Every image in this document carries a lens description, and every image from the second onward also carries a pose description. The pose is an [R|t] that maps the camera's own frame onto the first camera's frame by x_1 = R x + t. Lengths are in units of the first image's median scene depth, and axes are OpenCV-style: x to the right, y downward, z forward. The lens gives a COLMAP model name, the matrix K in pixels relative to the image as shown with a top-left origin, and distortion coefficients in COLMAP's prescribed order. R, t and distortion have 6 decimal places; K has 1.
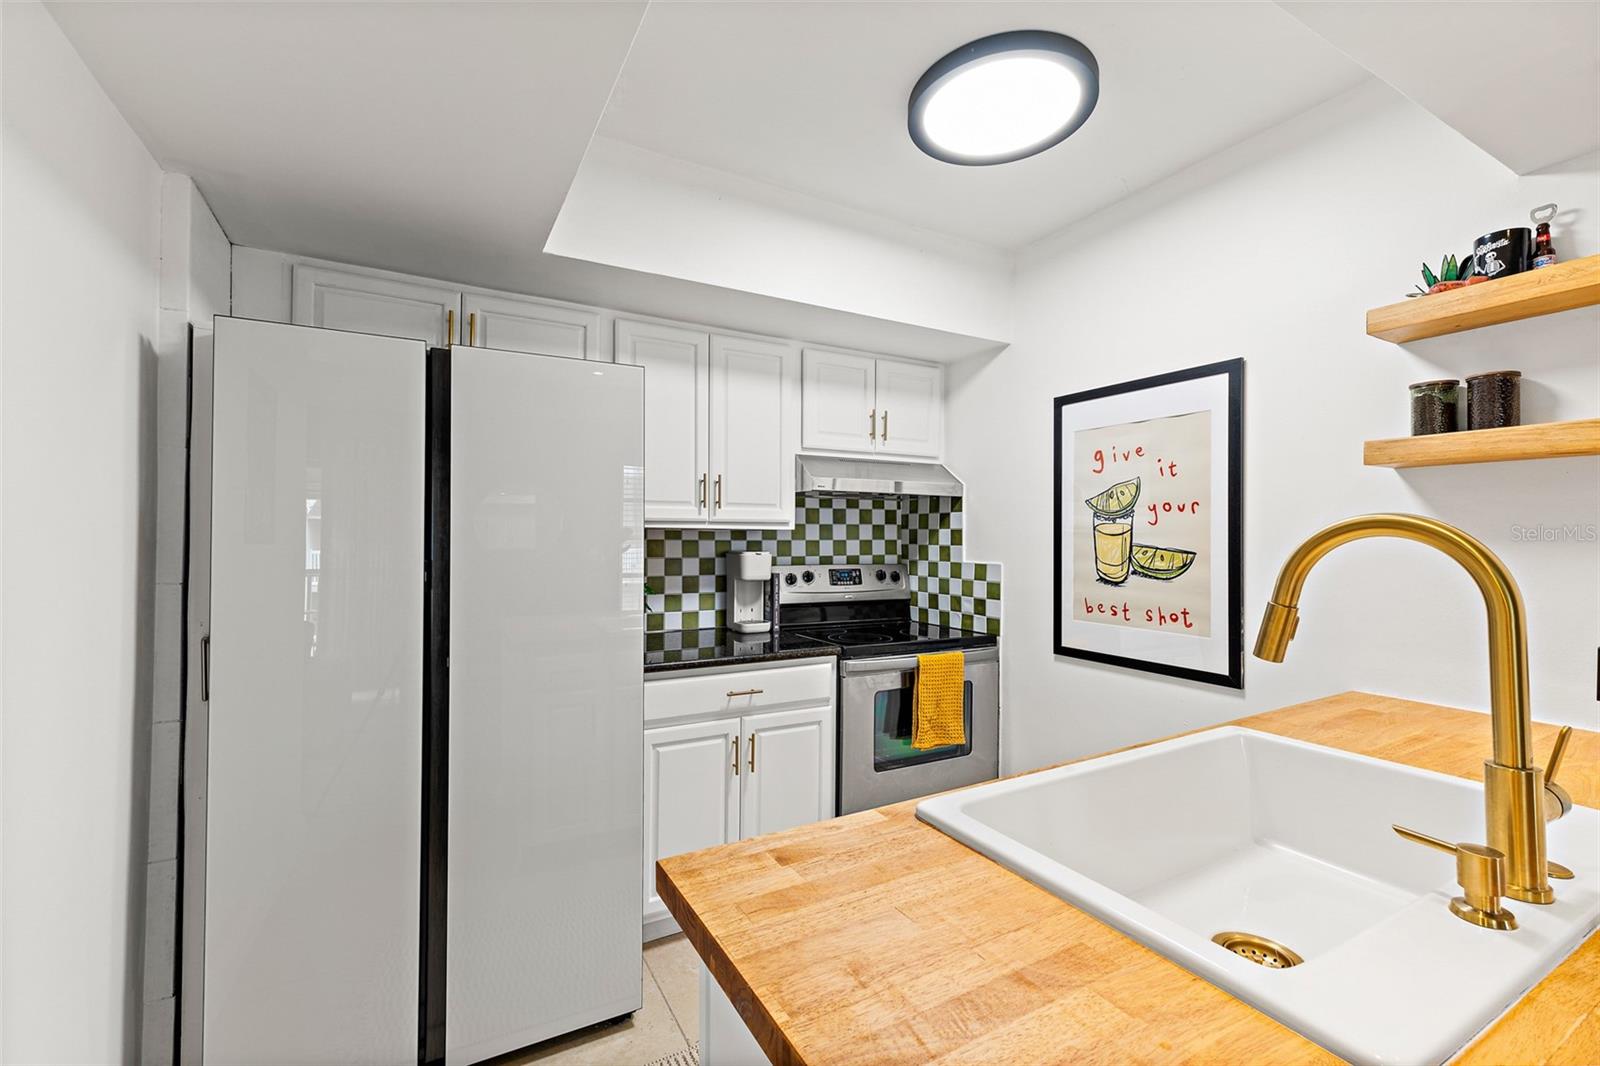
lens RADIAL K [[673.8, 0, 791.4], [0, 673.8, 534.5], [0, 0, 1]] dist [0.005114, -0.001499]
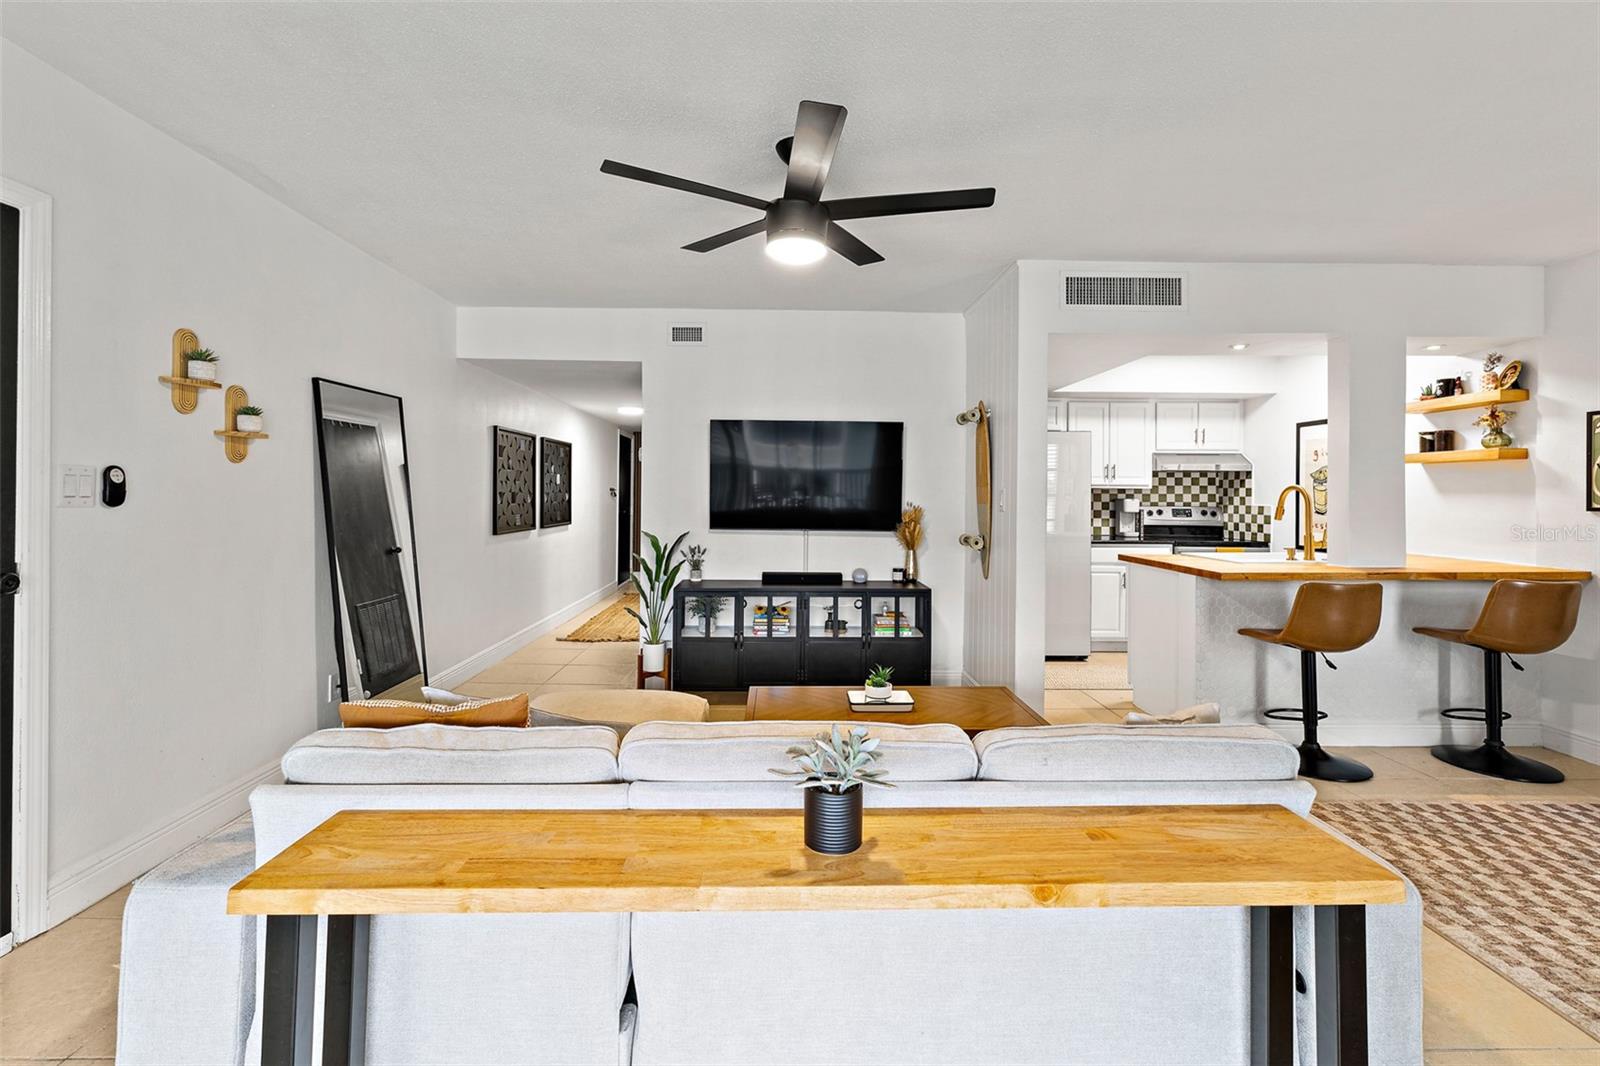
lens RADIAL K [[673.8, 0, 798.4], [0, 673.8, 497.1], [0, 0, 1]] dist [0.005114, -0.001499]
pose [[0.884094, 0.004157, -0.467290, 0.012674], [-0.000970, 0.999975, 0.007061, 0.005416], [0.467308, -0.005789, 0.884076, -1.336509]]
